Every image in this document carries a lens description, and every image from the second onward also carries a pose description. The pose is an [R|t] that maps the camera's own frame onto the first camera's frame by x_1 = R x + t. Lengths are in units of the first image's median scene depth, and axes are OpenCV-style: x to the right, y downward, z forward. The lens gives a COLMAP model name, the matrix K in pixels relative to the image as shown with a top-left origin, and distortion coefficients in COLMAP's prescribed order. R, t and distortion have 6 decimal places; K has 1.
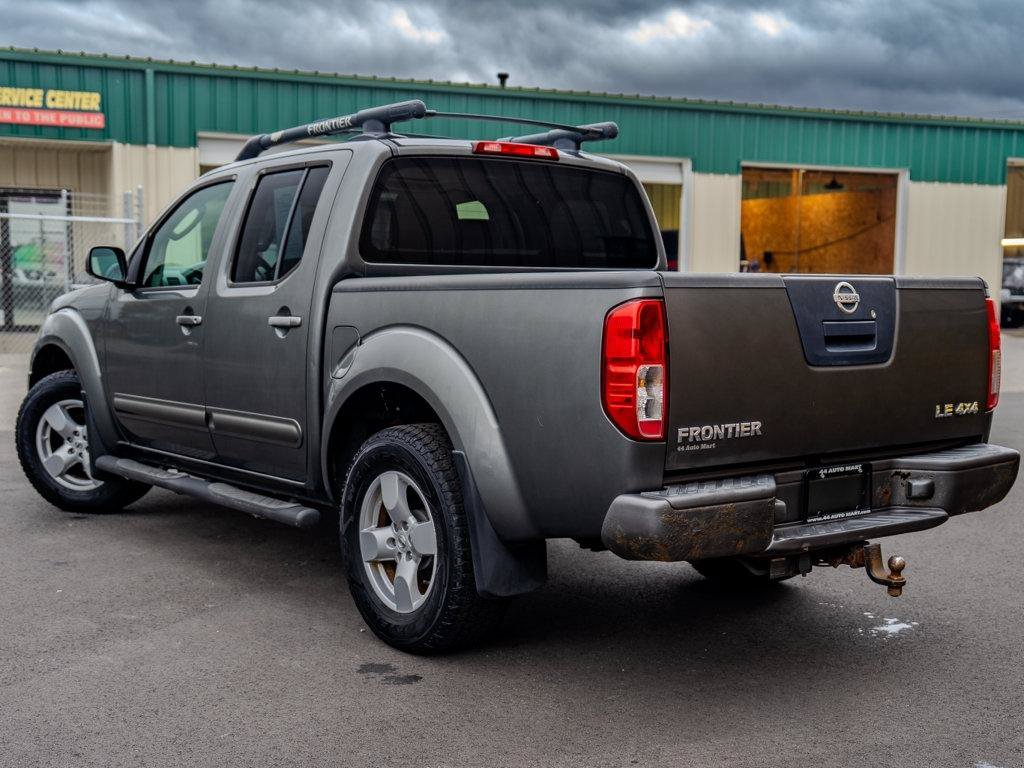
lens RADIAL K [[1130.3, 0, 509.9], [0, 1130.3, 431.5], [0, 0, 1]] dist [0.023417, 0.014844]
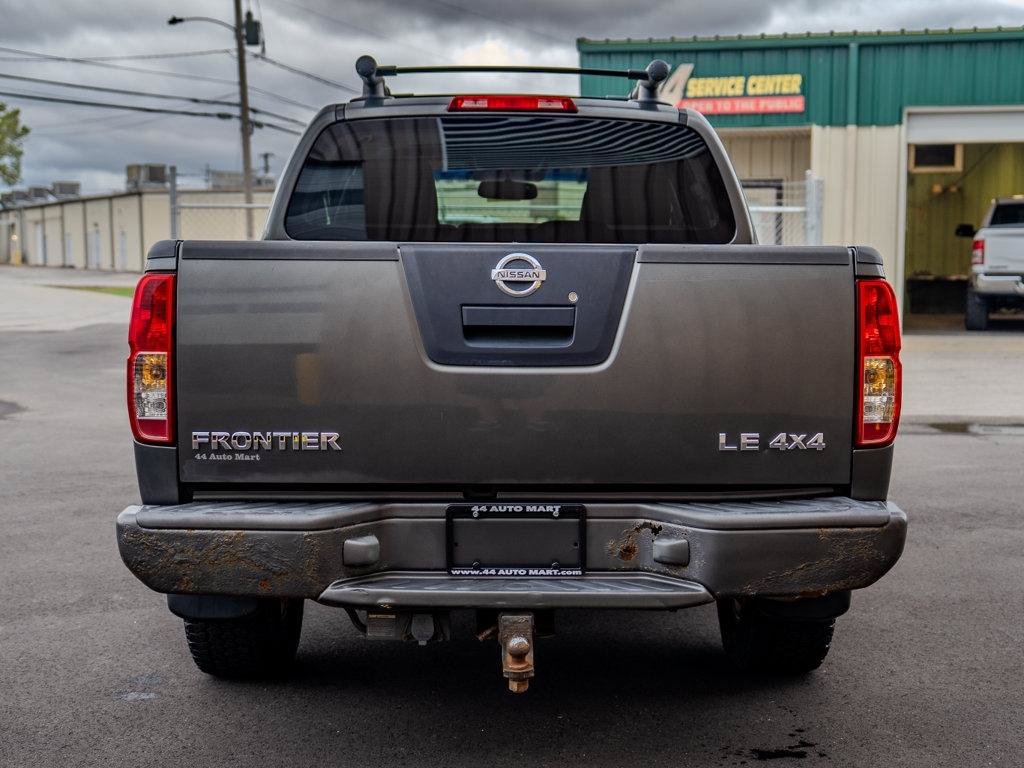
lens RADIAL K [[1271.6, 0, 472.1], [0, 1271.6, 386.5], [0, 0, 1]] dist [0.000600, 0.040274]
pose [[0.836359, 0.044374, -0.546383, 0.718519], [-0.068649, 0.997350, -0.024083, -0.023703], [0.543867, 0.057651, 0.837189, 0.296063]]
